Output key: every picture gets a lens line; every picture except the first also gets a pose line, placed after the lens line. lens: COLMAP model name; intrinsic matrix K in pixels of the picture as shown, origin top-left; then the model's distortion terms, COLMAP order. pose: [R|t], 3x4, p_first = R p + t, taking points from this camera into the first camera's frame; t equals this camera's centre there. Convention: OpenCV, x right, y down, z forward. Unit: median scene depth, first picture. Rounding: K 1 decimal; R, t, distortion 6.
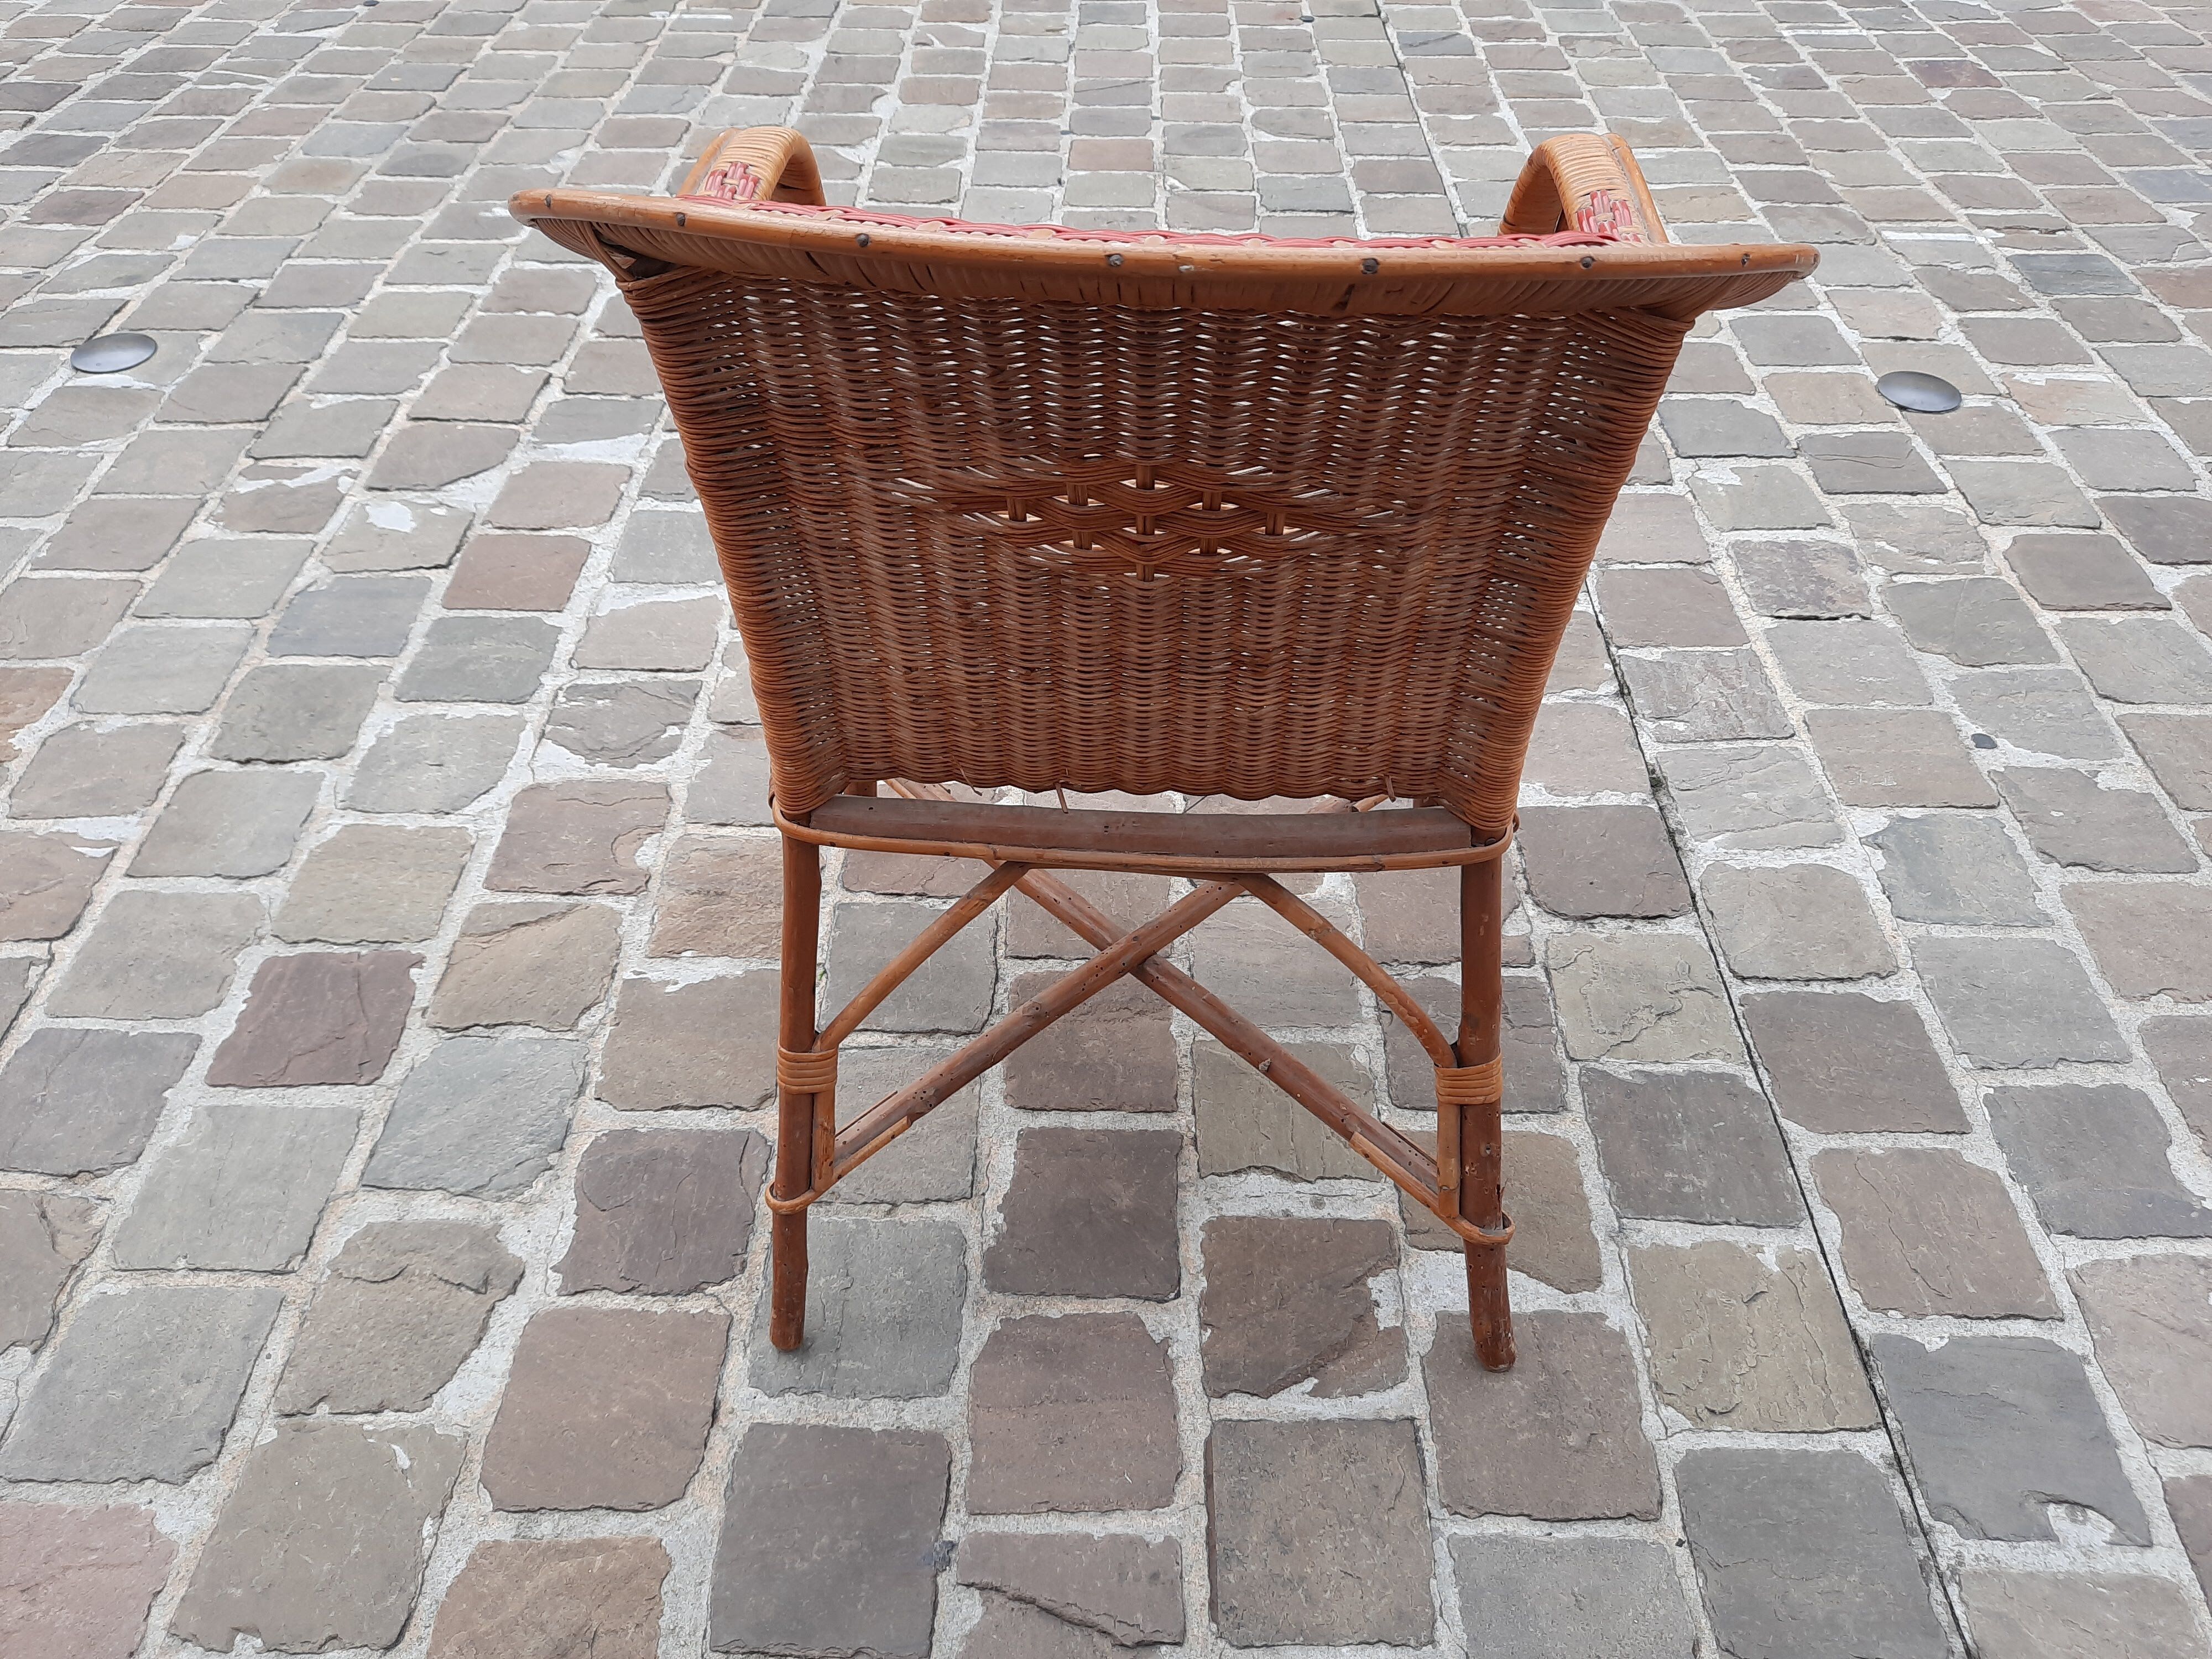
lens RADIAL K [[1594.4, 0, 1134.5], [0, 1594.4, 825.4], [0, 0, 1]] dist [0.037988, -0.027282]
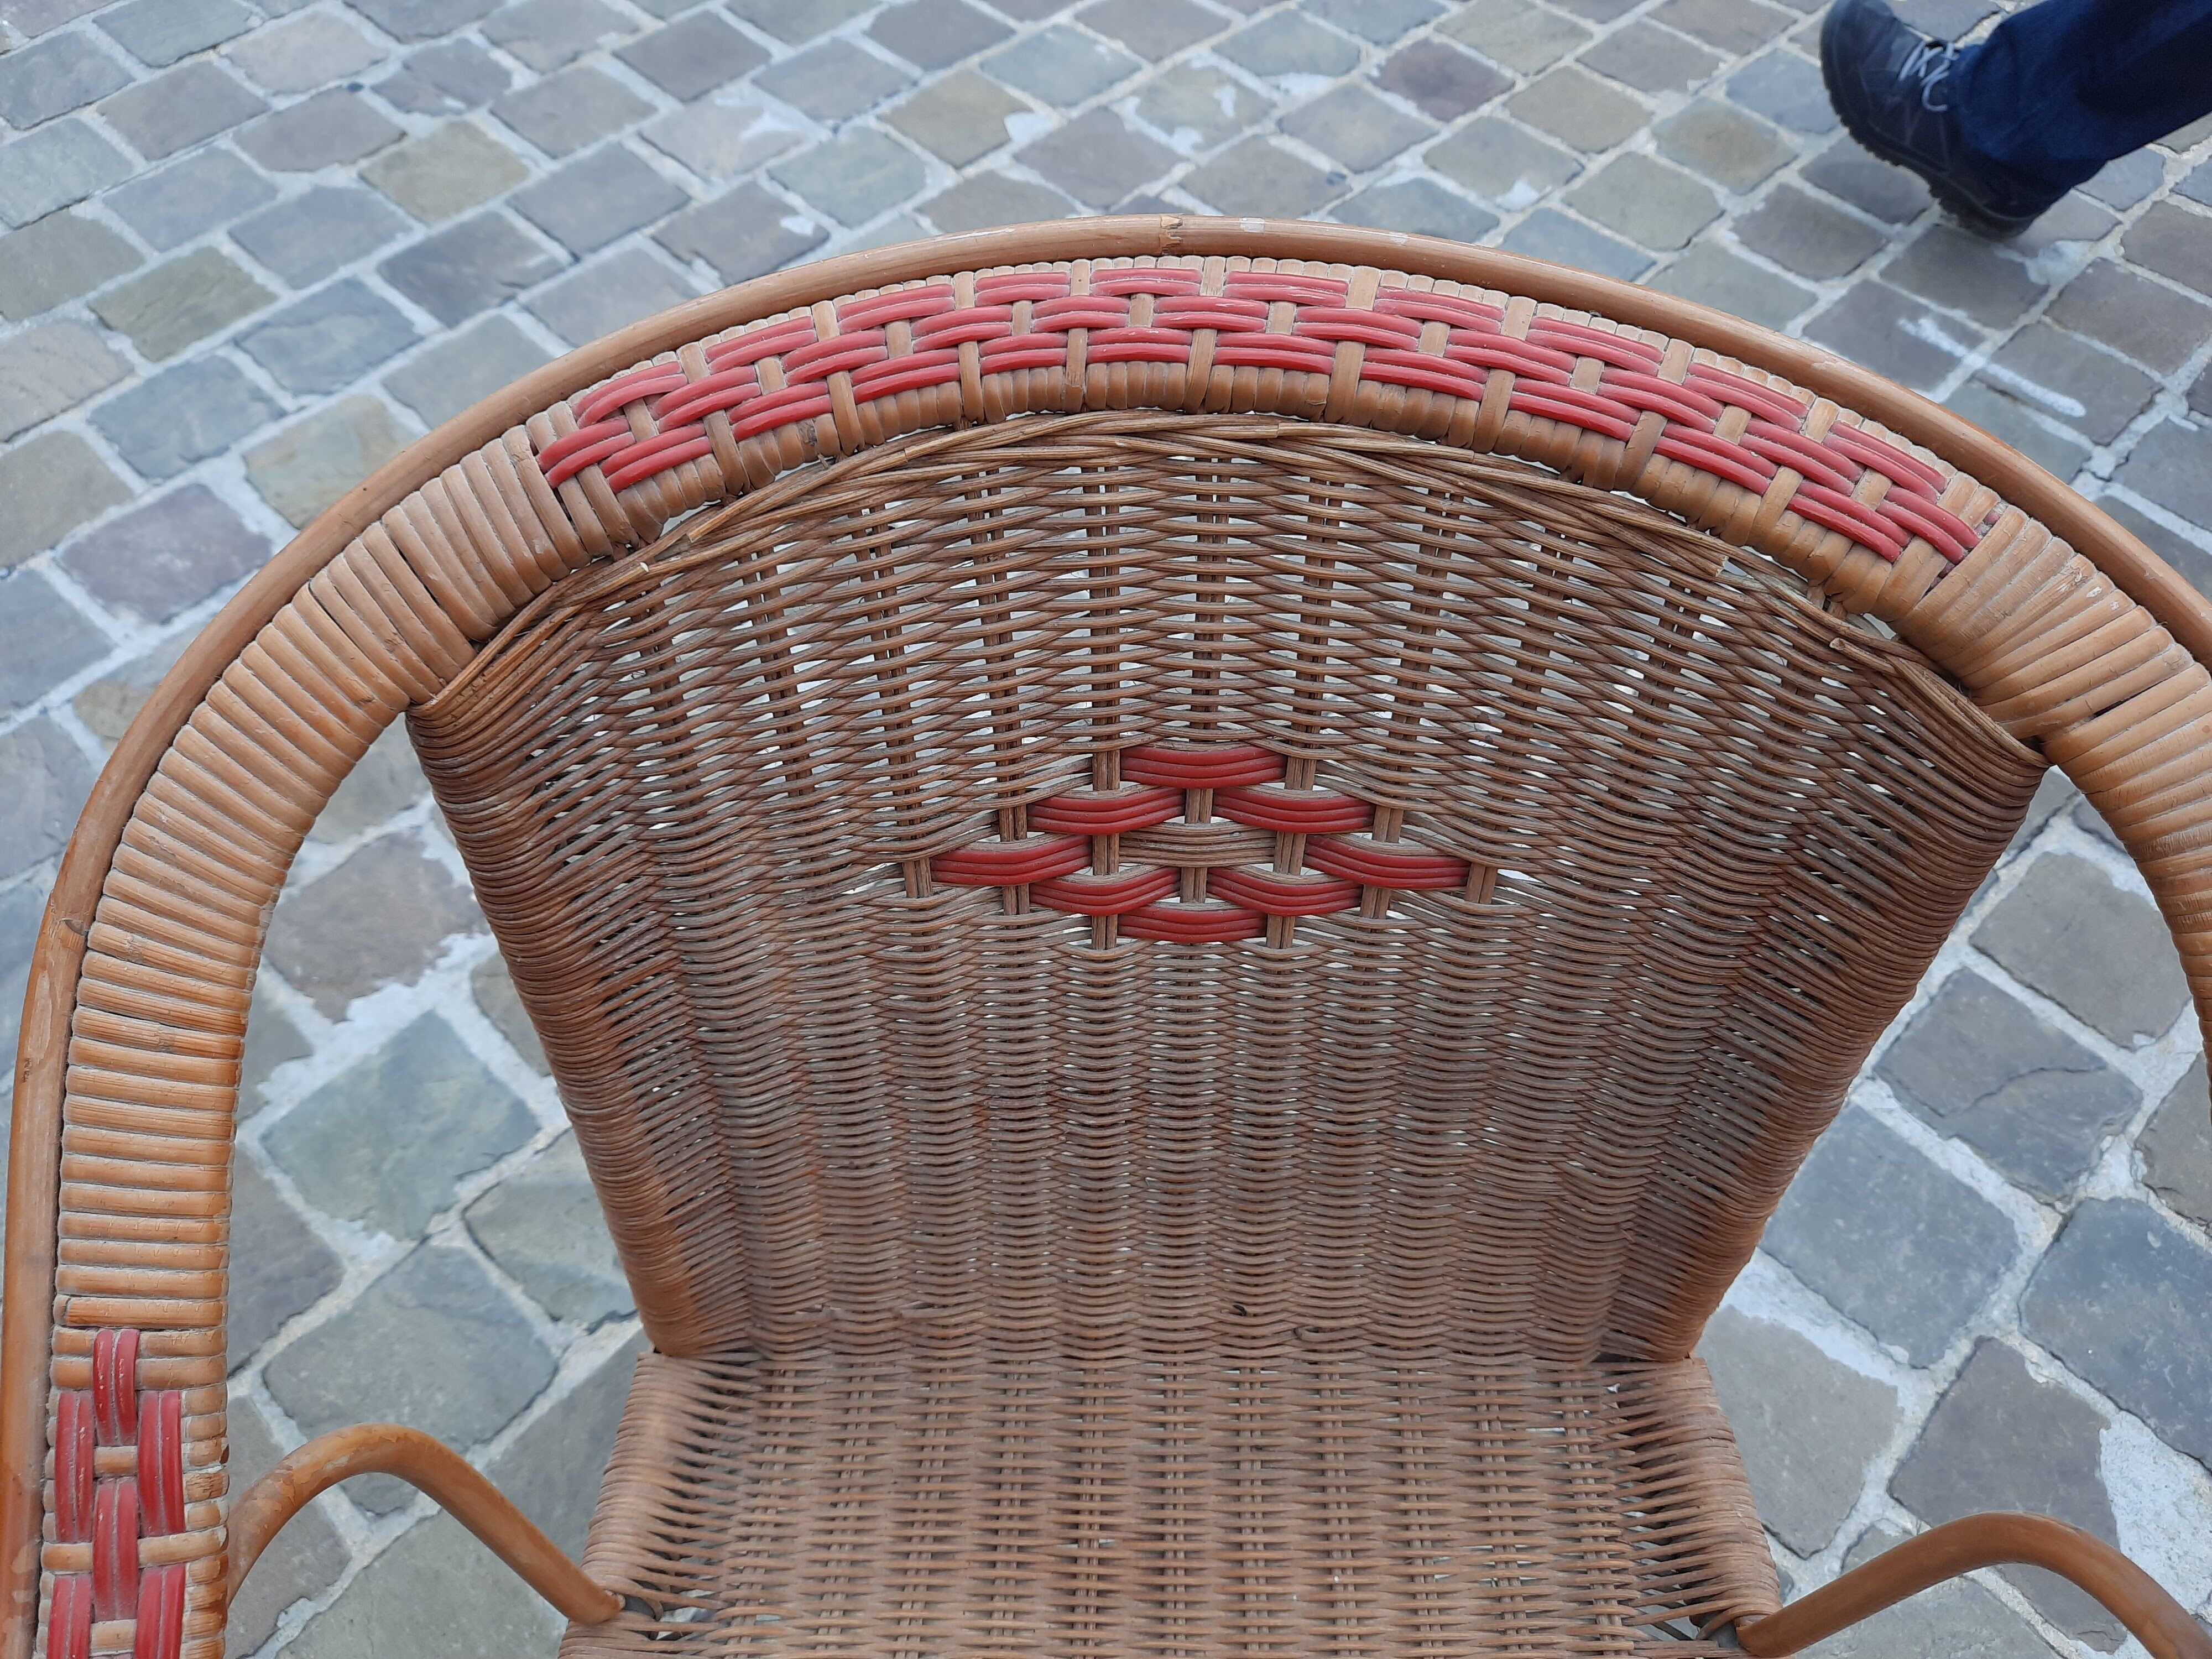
lens RADIAL K [[1594.4, 0, 1123.7], [0, 1594.4, 889.1], [0, 0, 1]] dist [0.037988, -0.027282]
pose [[0.717455, 0.586688, -0.375573, -0.482509], [-0.498299, 0.808986, 0.311832, -0.461404], [0.486782, -0.036578, 0.872757, 0.479602]]
